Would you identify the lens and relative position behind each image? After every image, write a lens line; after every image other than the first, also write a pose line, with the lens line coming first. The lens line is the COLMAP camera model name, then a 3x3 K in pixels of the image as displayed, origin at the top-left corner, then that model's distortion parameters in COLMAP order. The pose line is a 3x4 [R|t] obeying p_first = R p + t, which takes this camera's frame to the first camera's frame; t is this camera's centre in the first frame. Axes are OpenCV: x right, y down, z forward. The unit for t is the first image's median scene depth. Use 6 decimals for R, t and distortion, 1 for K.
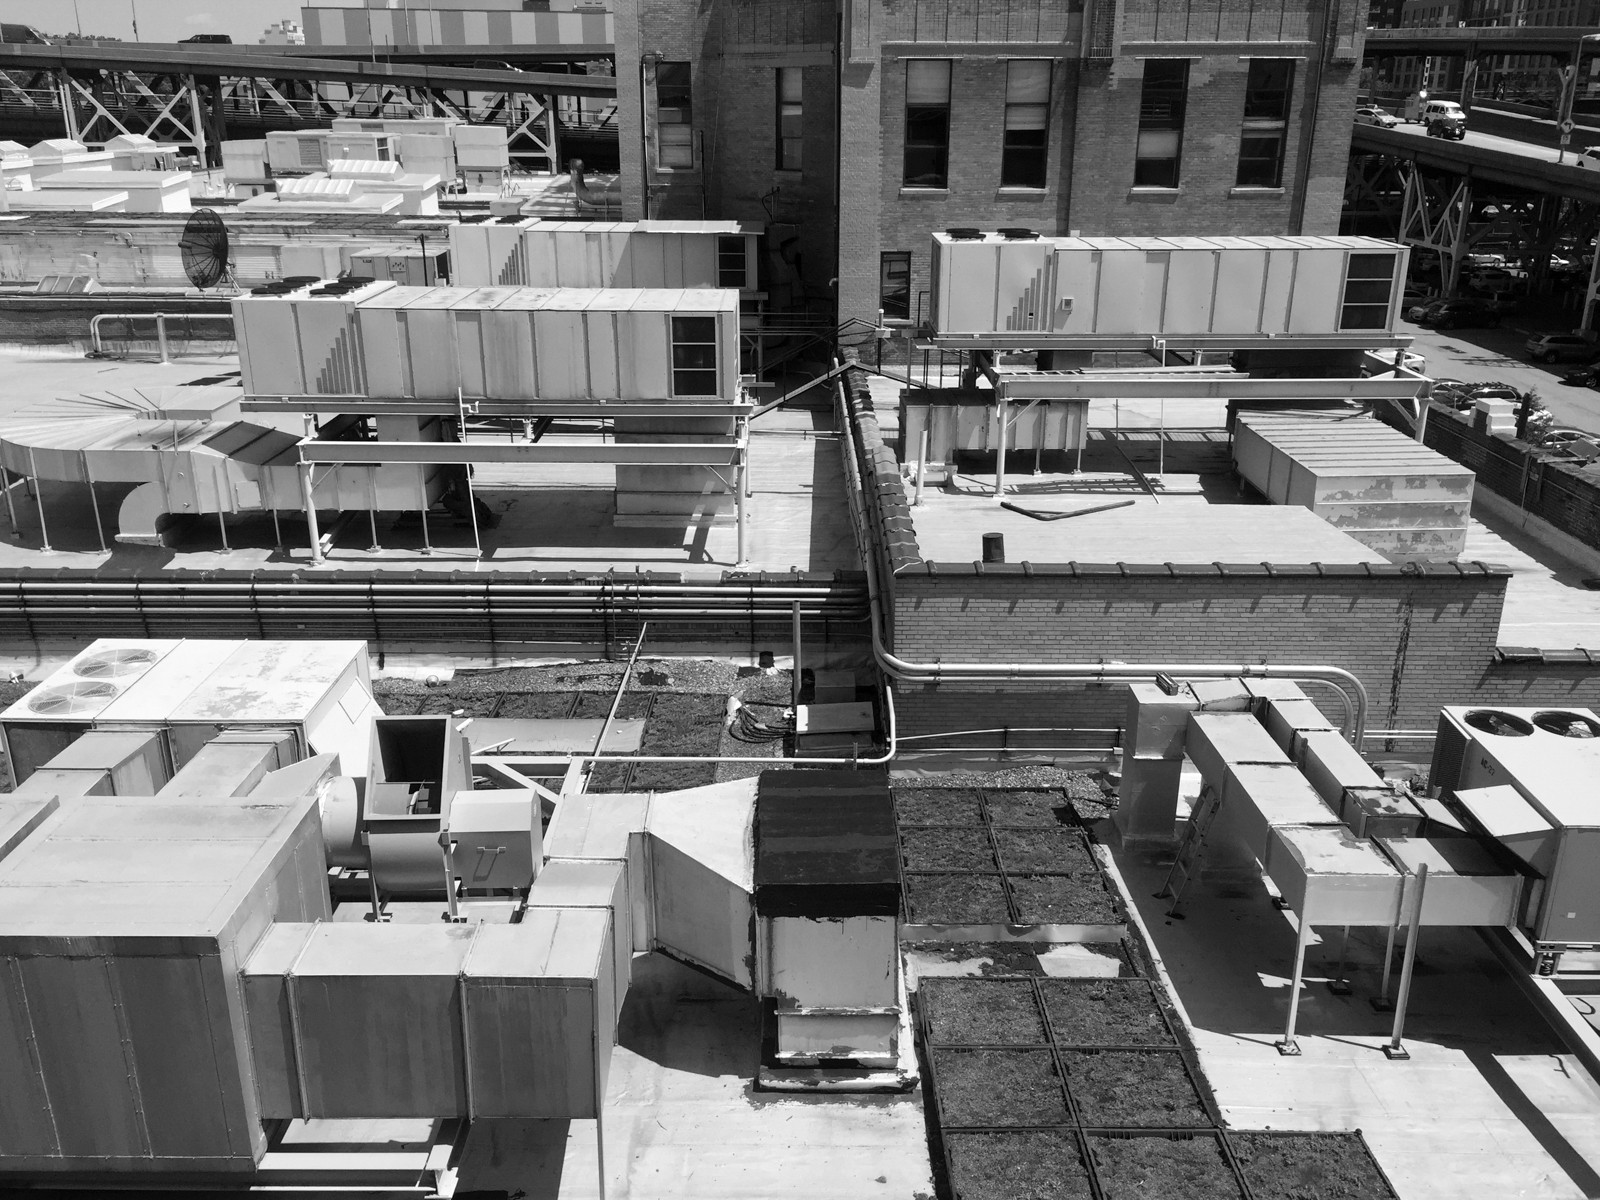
lens RADIAL K [[1379.4, 0, 800.0], [0, 1379.4, 600.0], [0, 0, 1]] dist [0.102674, -0.145681]
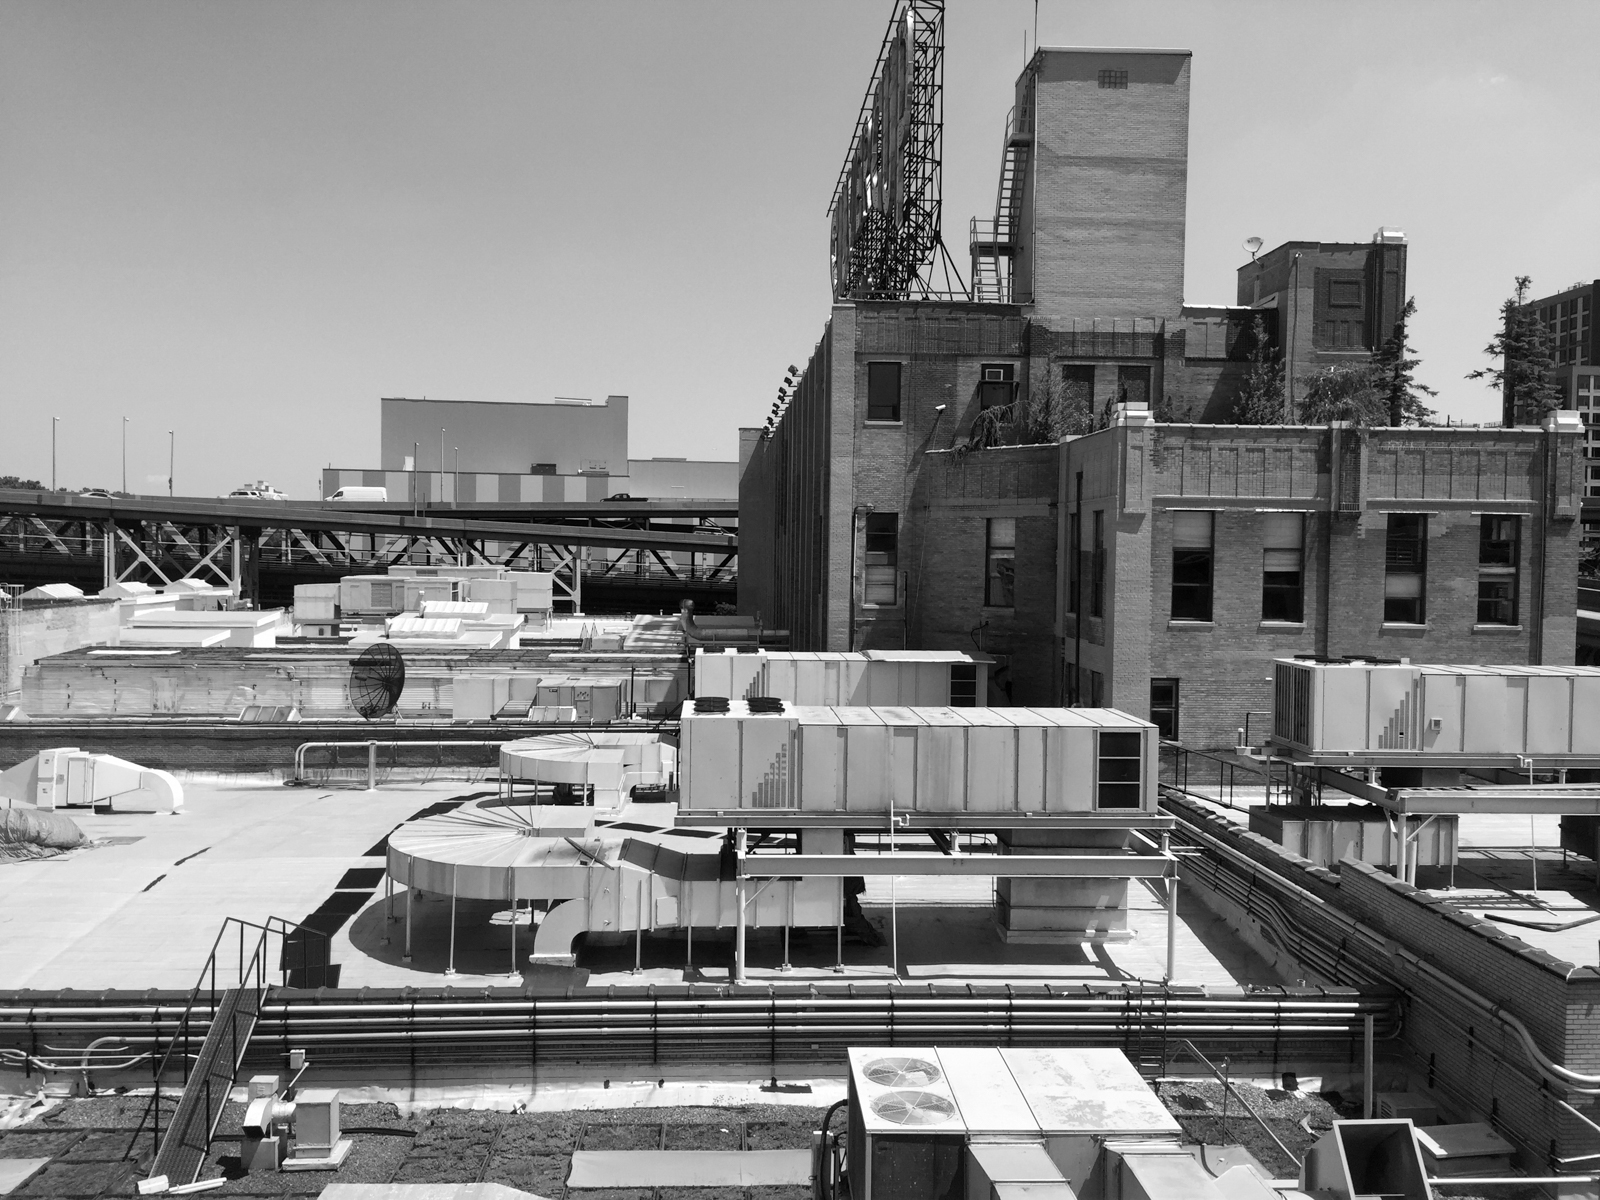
lens RADIAL K [[1379.4, 0, 800.0], [0, 1379.4, 600.0], [0, 0, 1]] dist [0.102674, -0.145681]
pose [[0.998489, 0.006950, 0.054504, -0.278795], [0.010069, 0.952025, -0.305855, 0.012714], [-0.054015, 0.305941, 0.950517, -0.004705]]
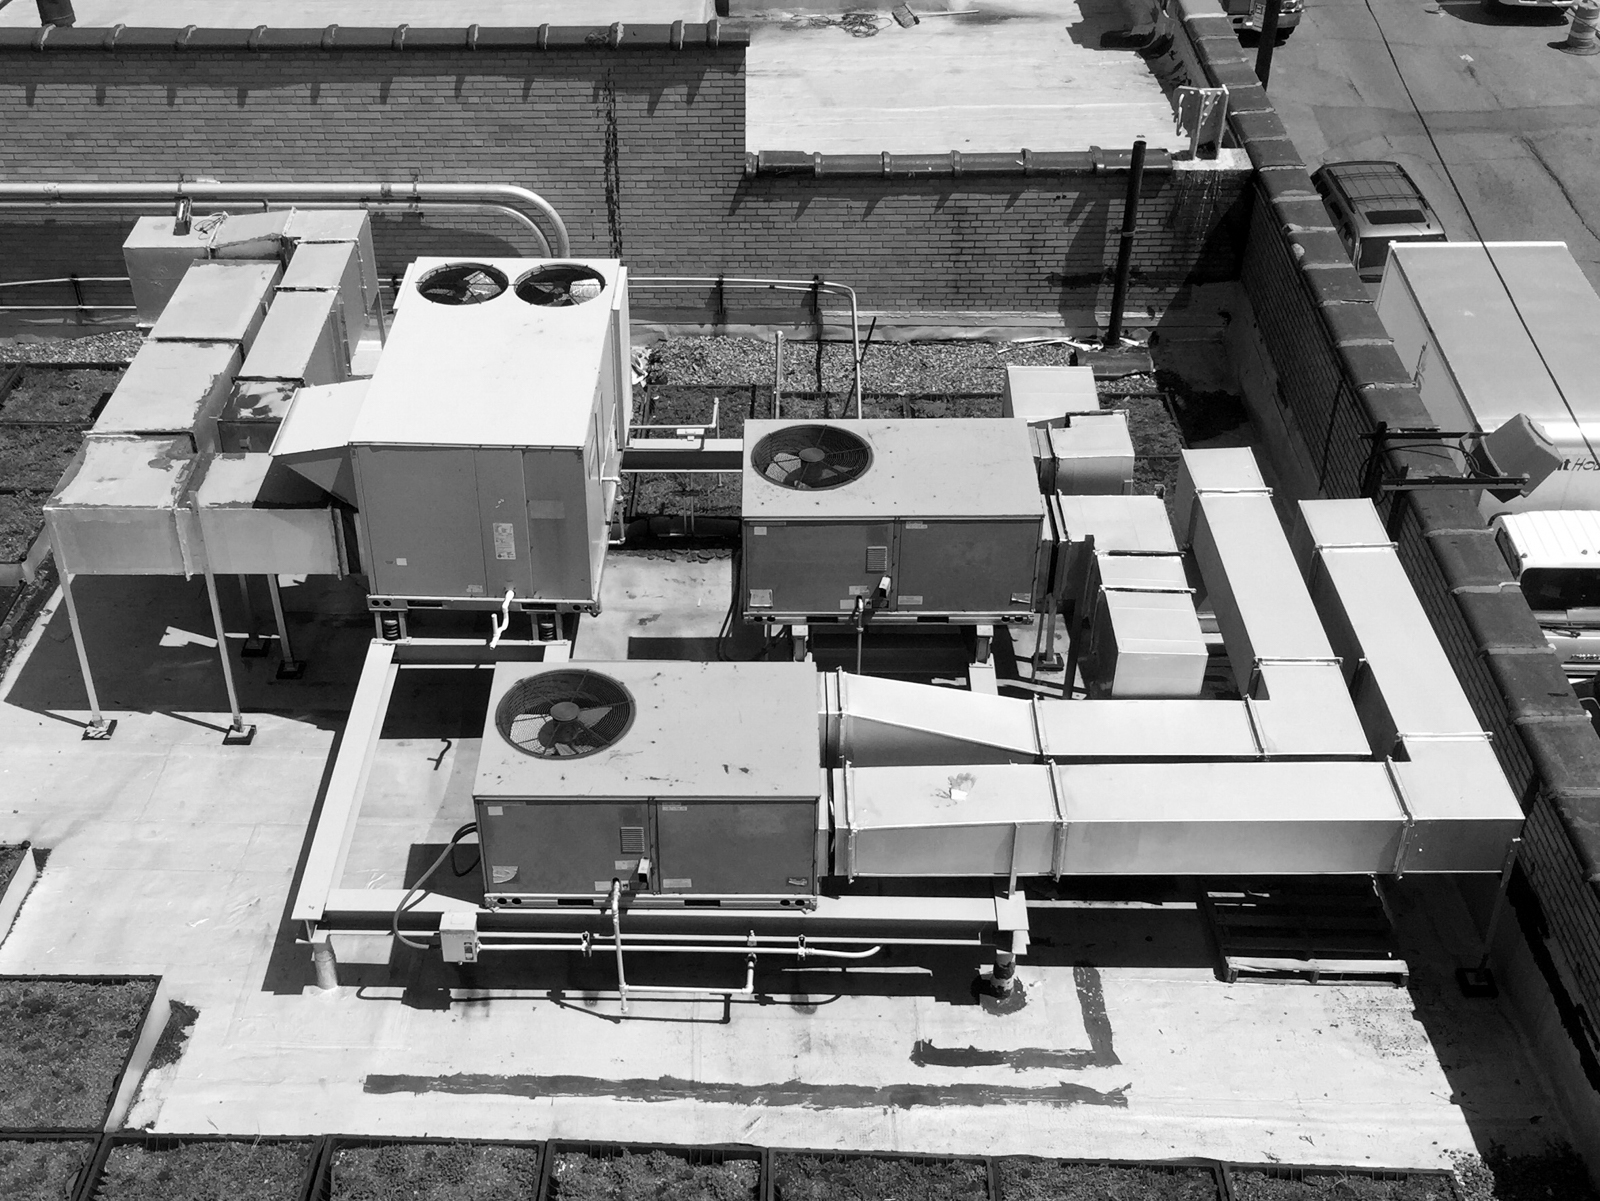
lens RADIAL K [[1943.1, 0, 800.0], [0, 1943.1, 600.5], [0, 0, 1]] dist [0.072350, -0.019773]
pose [[0.998275, 0.002777, -0.058644, 0.423682], [0.014106, 0.958276, 0.285496, -0.020633], [0.056990, -0.285831, 0.956584, 0.024513]]
